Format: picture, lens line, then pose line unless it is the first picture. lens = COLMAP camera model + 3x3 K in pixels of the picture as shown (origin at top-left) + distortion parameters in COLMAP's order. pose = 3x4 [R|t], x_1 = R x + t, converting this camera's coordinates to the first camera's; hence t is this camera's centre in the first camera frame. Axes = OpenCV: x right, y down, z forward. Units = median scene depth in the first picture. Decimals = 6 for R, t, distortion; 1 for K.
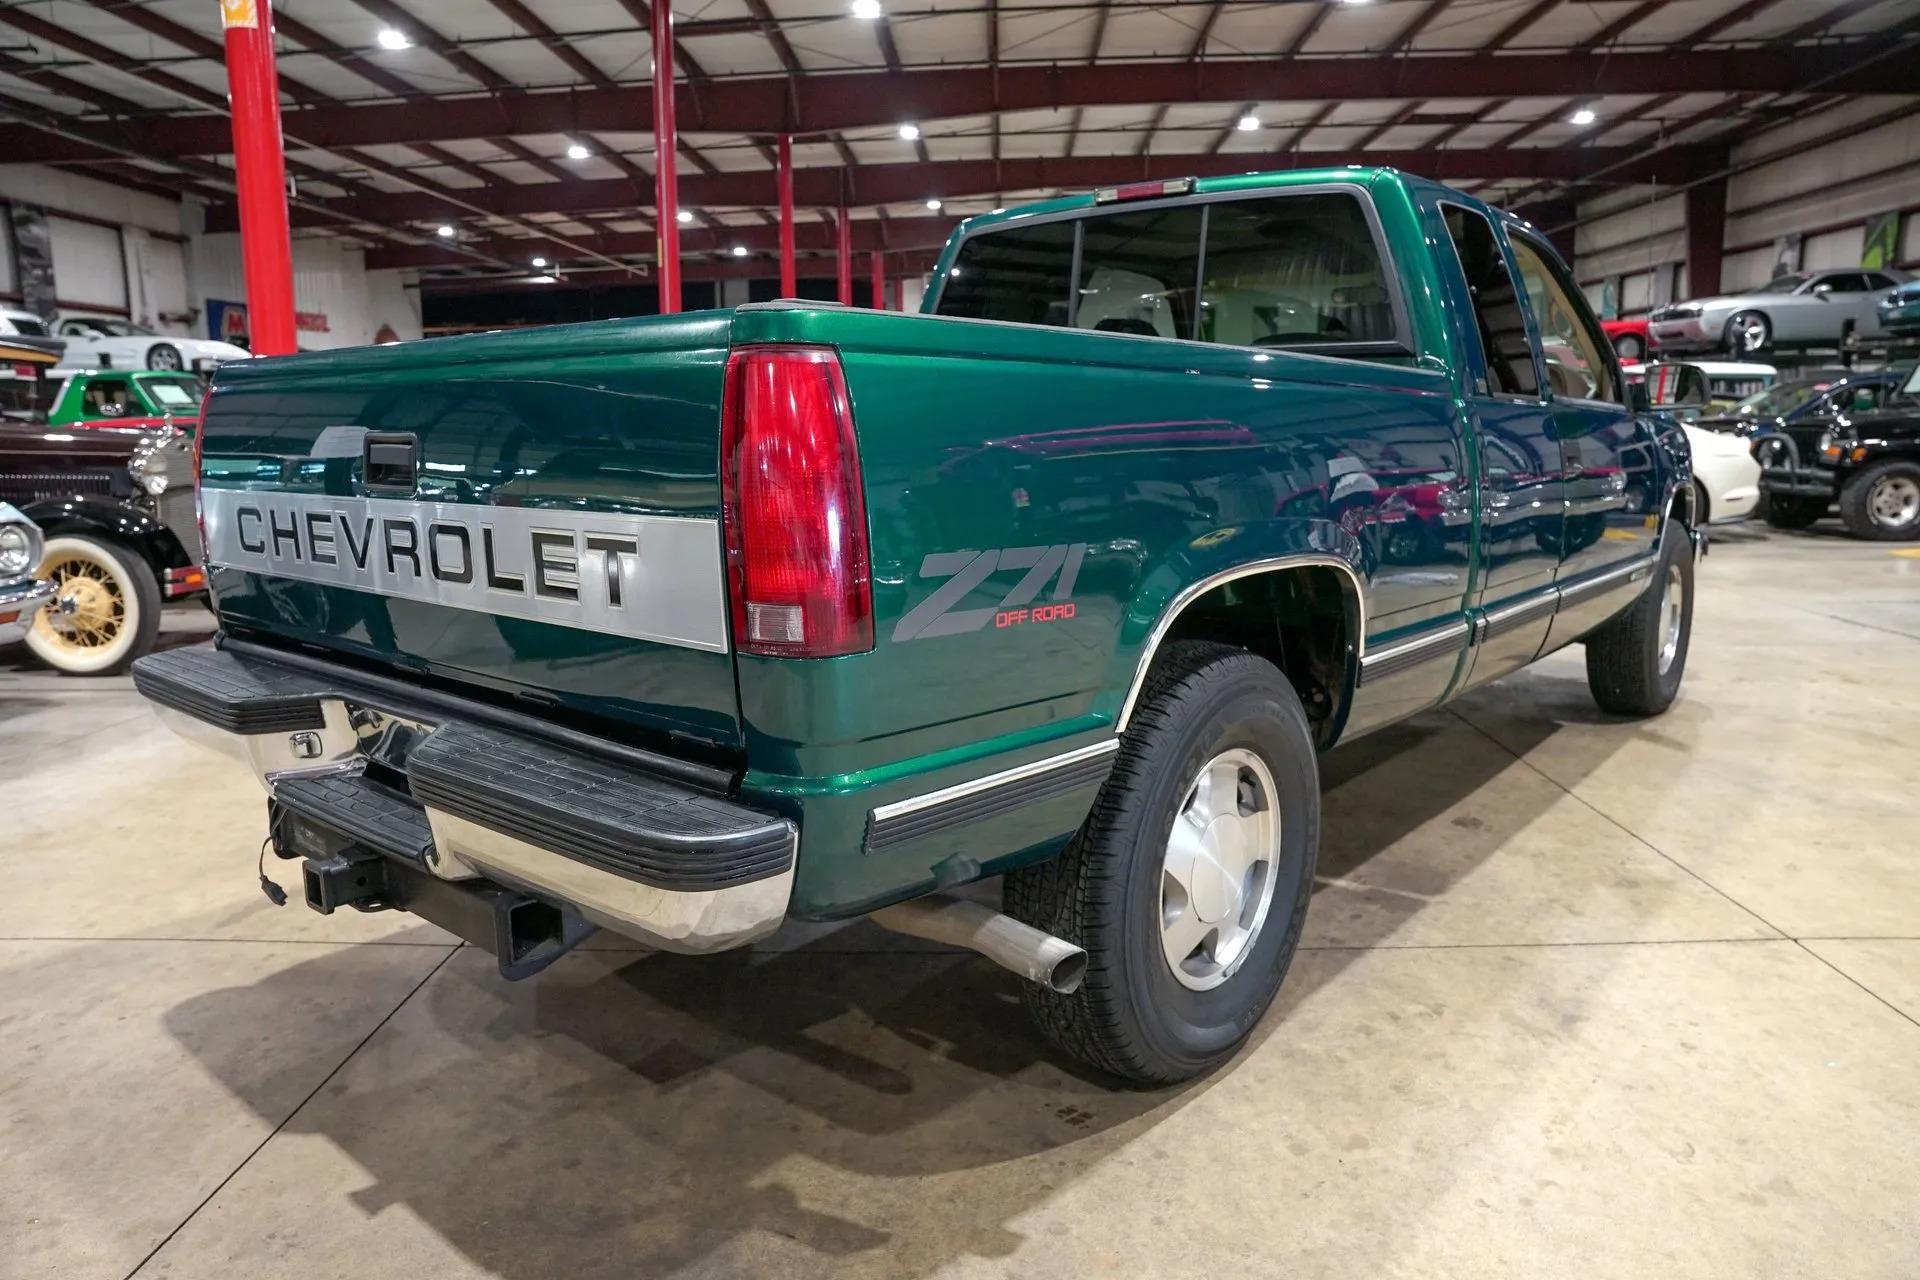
lens RADIAL K [[1314.4, 0, 961.2], [0, 1314.4, 645.4], [0, 0, 1]] dist [-0.139389, 0.109919]
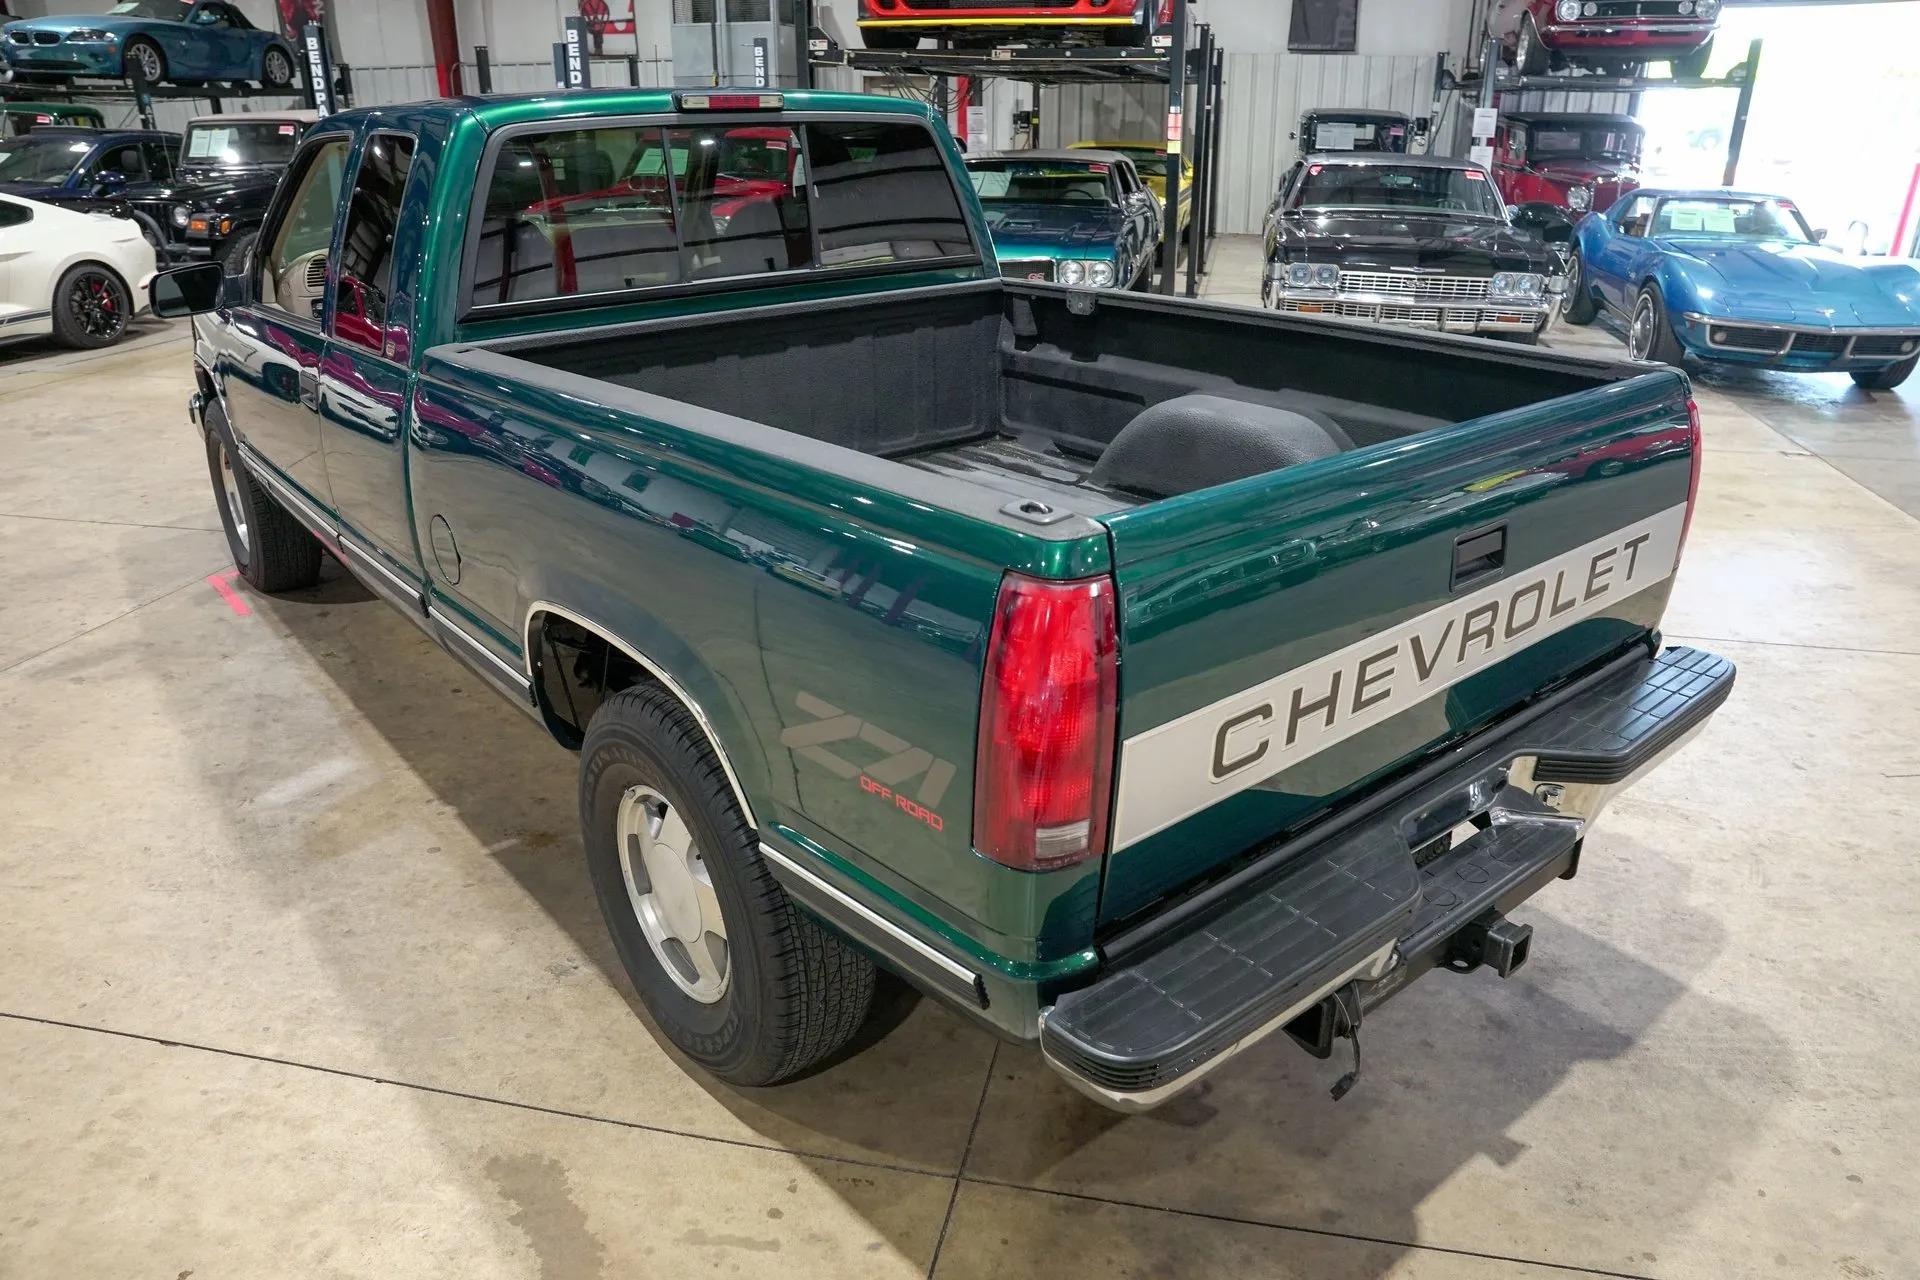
lens RADIAL K [[1314.4, 0, 970.5], [0, 1314.4, 638.7], [0, 0, 1]] dist [-0.139389, 0.109919]
pose [[0.167511, -0.362958, 0.916625, -0.834251], [0.163964, 0.927070, 0.337130, -0.278350], [-0.972140, 0.093821, 0.214807, 0.675001]]
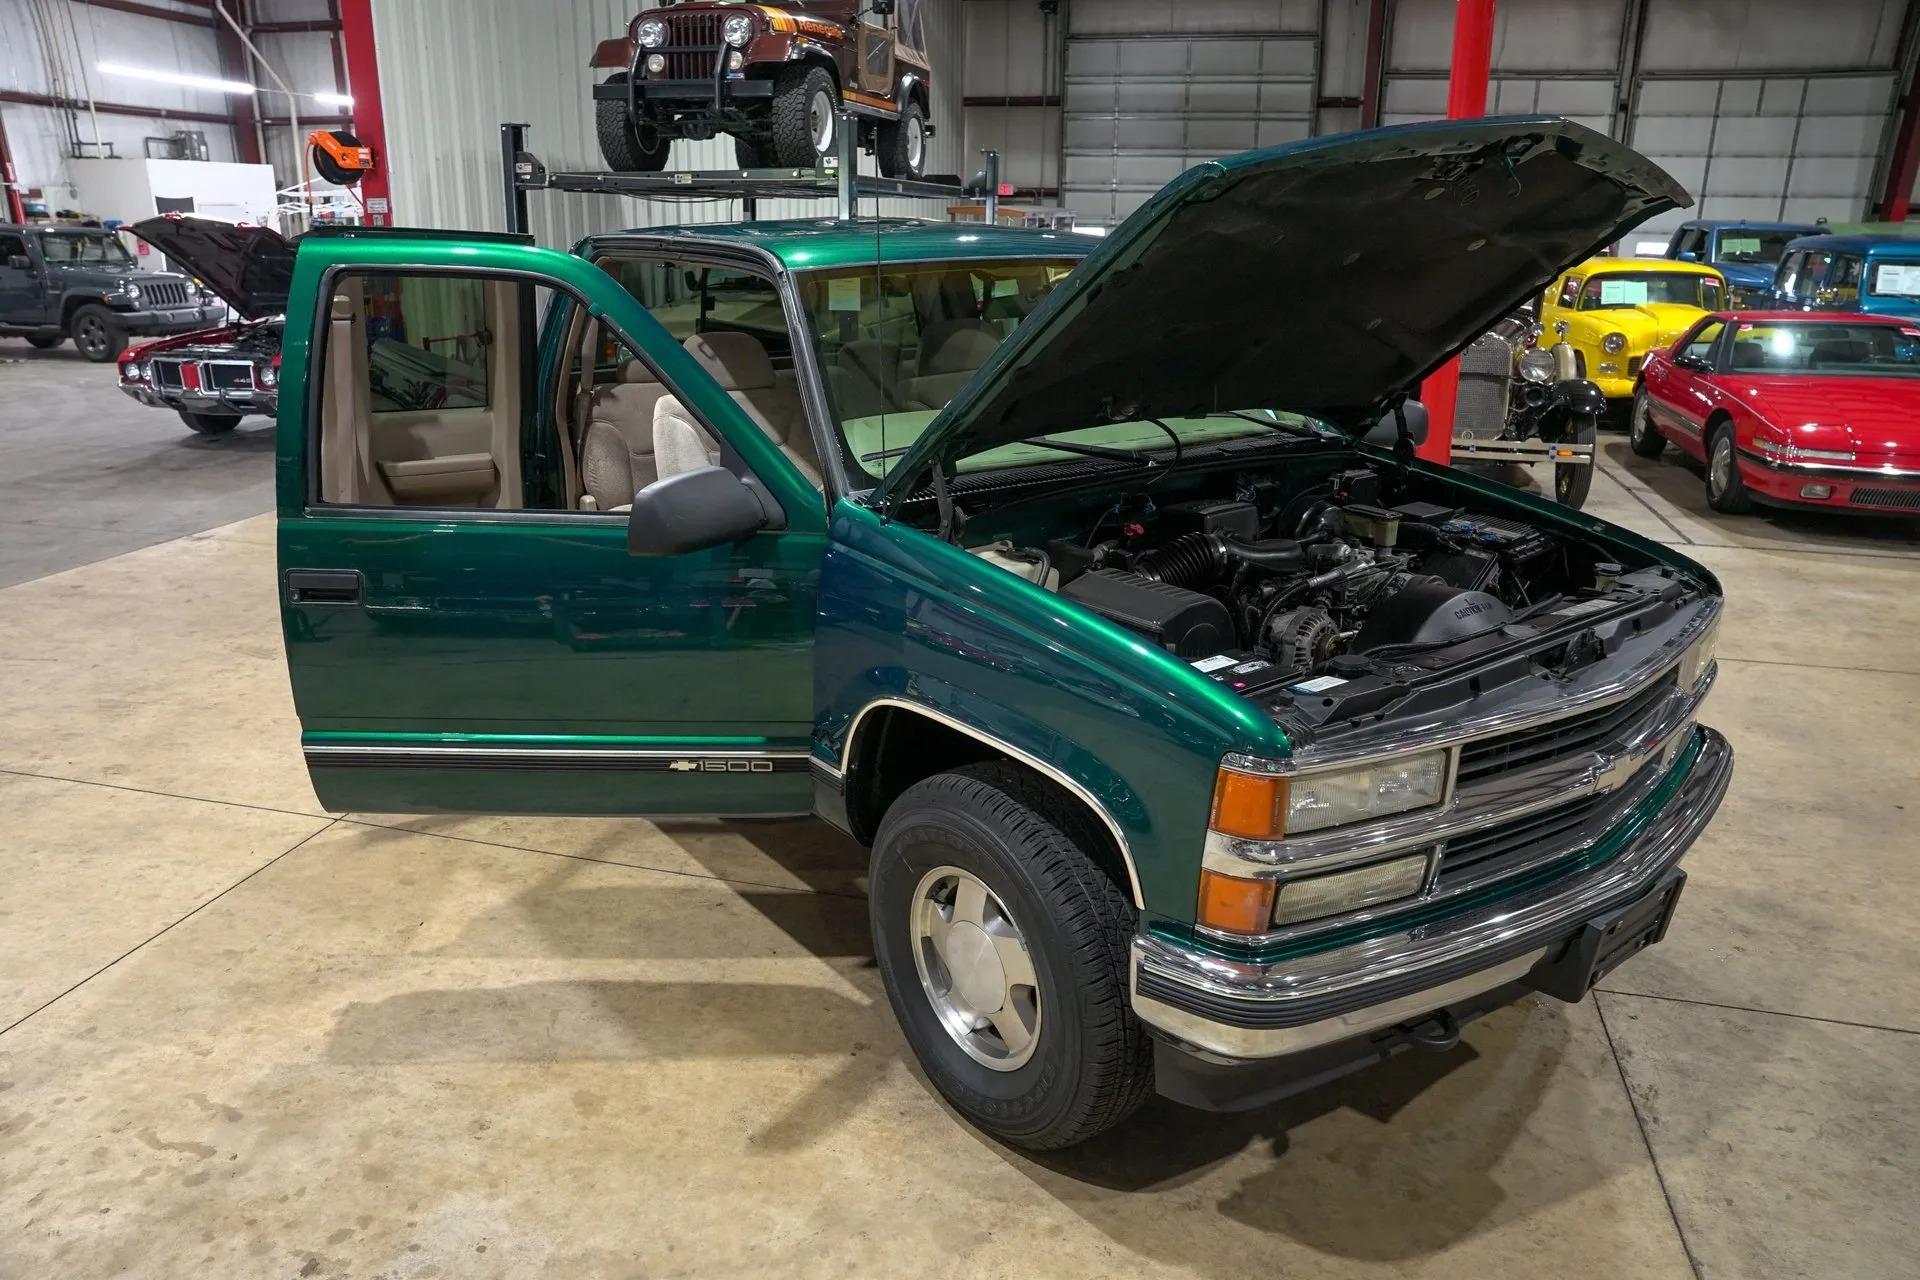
lens RADIAL K [[1314.4, 0, 965.2], [0, 1314.4, 639.9], [0, 0, 1]] dist [-0.139389, 0.109919]
pose [[-0.213597, 0.313732, -0.925175, 1.447967], [-0.175808, 0.919225, 0.352303, -0.474783], [0.960972, 0.237904, -0.141187, 1.495976]]
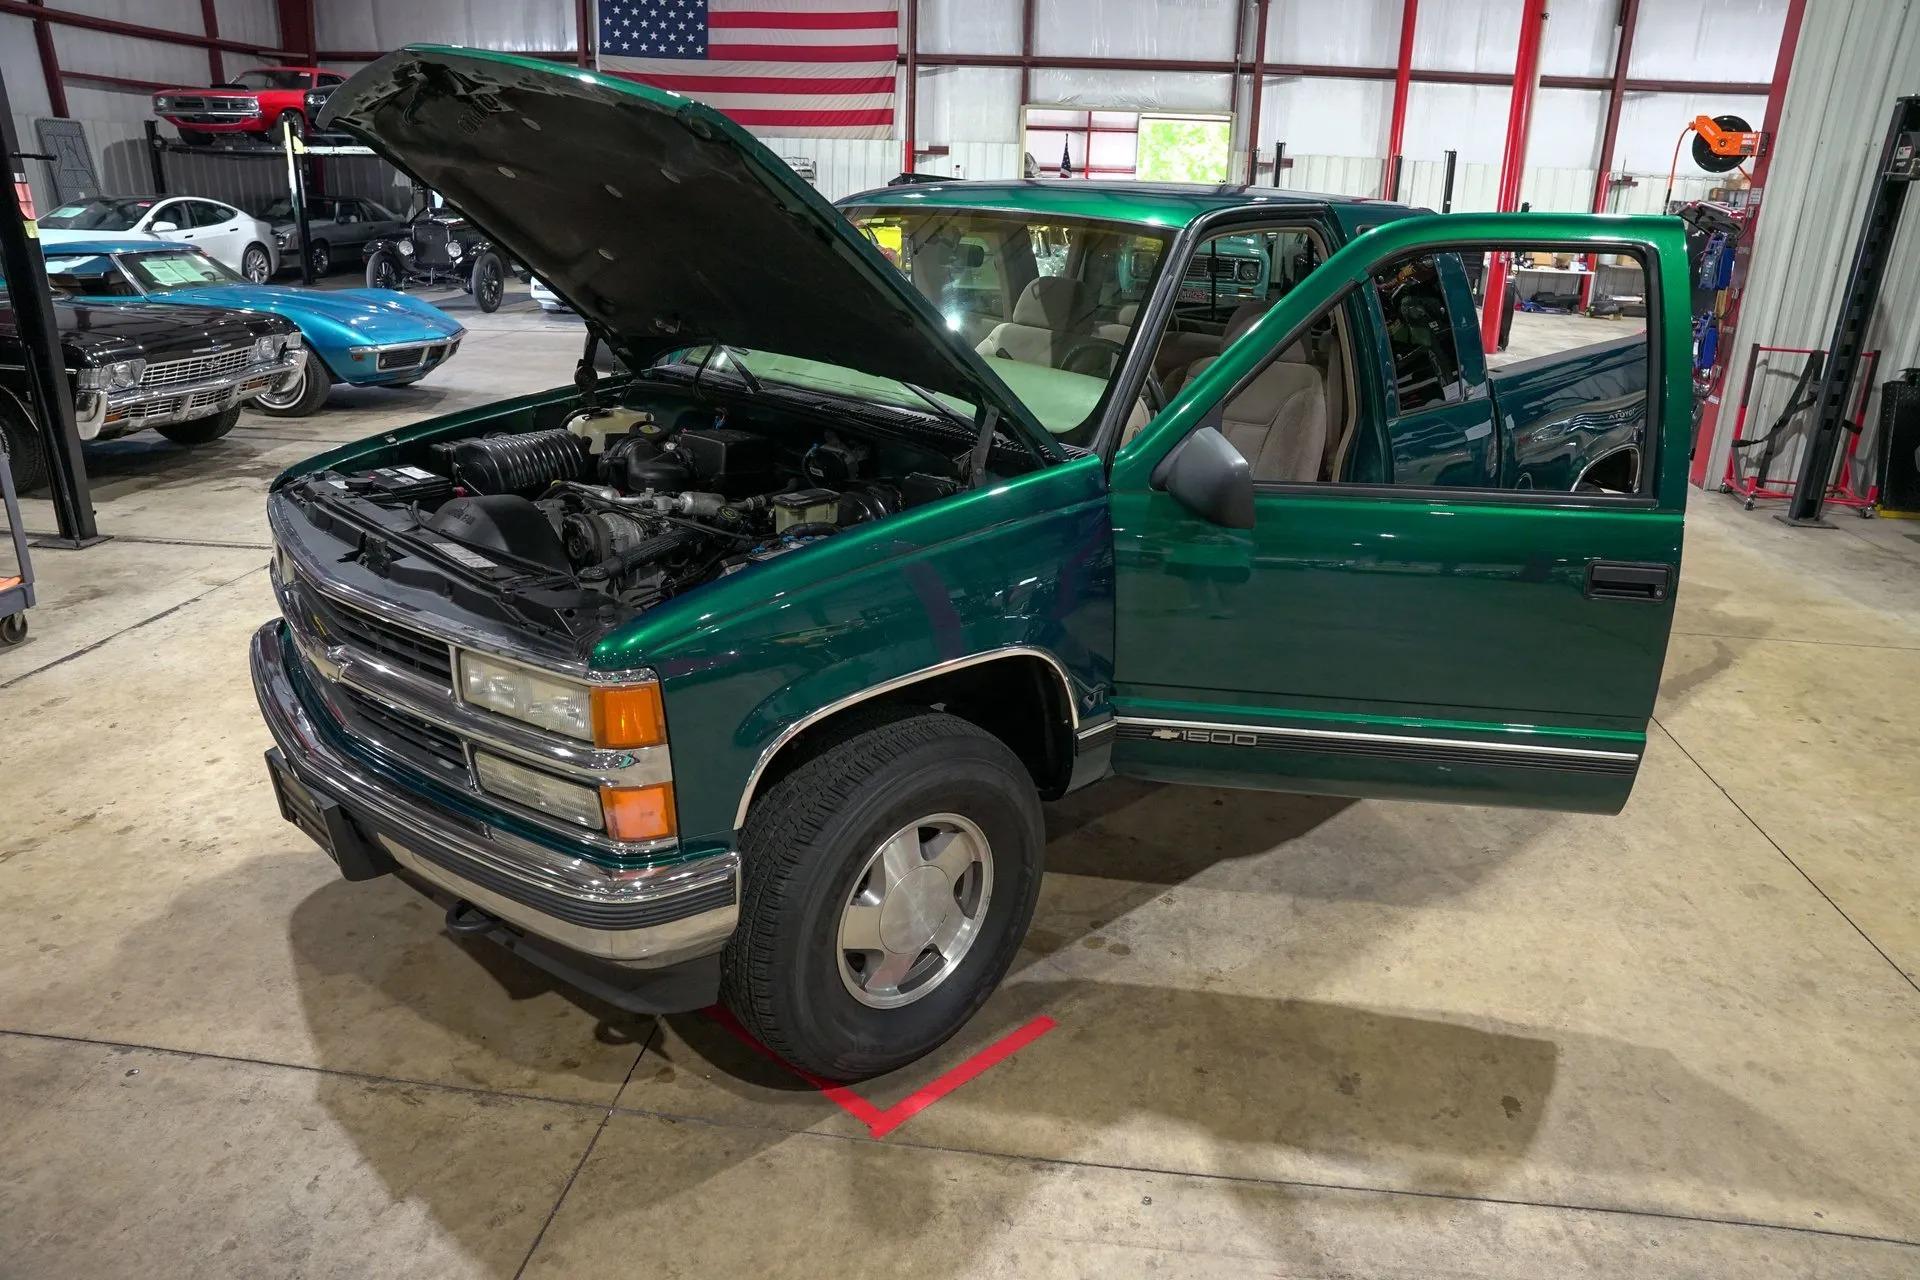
lens RADIAL K [[1314.4, 0, 965.2], [0, 1314.4, 639.3], [0, 0, 1]] dist [-0.139389, 0.109919]
pose [[-0.996191, -0.040224, 0.077364, 0.317619], [0.002729, 0.872425, 0.488740, -0.600474], [-0.087153, 0.487090, -0.868993, 2.368984]]
